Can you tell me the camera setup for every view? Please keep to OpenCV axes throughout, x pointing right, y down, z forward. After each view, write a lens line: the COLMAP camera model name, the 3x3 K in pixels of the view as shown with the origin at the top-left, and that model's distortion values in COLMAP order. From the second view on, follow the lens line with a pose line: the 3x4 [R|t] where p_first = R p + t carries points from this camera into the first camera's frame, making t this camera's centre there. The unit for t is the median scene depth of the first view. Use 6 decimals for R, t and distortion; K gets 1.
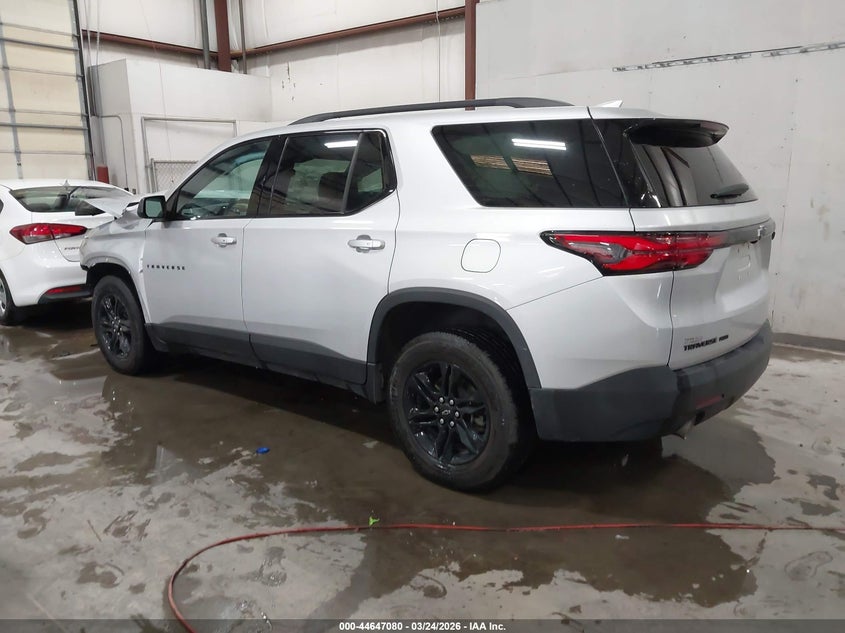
lens RADIAL K [[686.5, 0, 417.4], [0, 686.5, 316.2], [0, 0, 1]] dist [-0.001232, -0.011789]
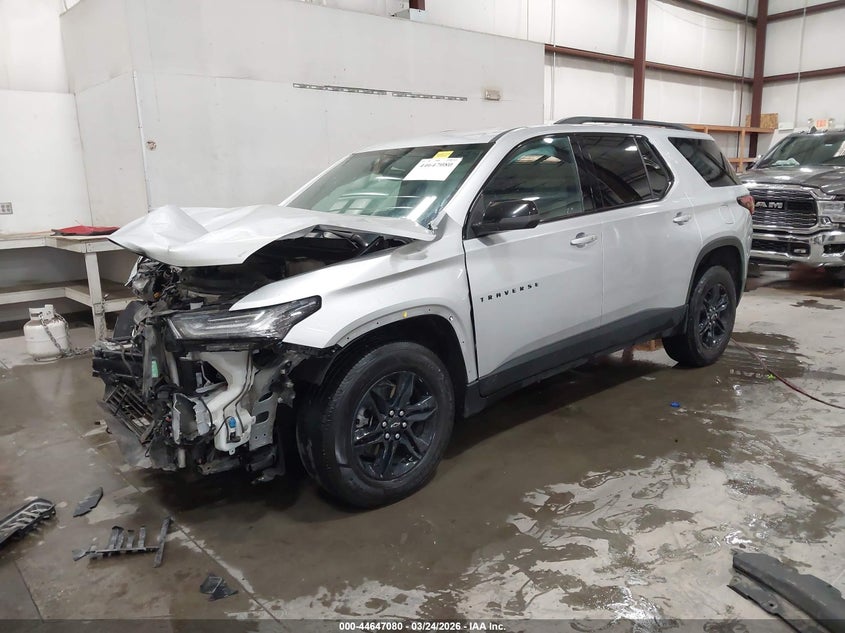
lens RADIAL K [[686.5, 0, 421.9], [0, 686.5, 313.9], [0, 0, 1]] dist [-0.001232, -0.011789]
pose [[0.143549, -0.190875, 0.971062, -1.363583], [0.232076, 0.960355, 0.154463, -0.228080], [-0.962047, 0.203187, 0.182156, 1.150053]]
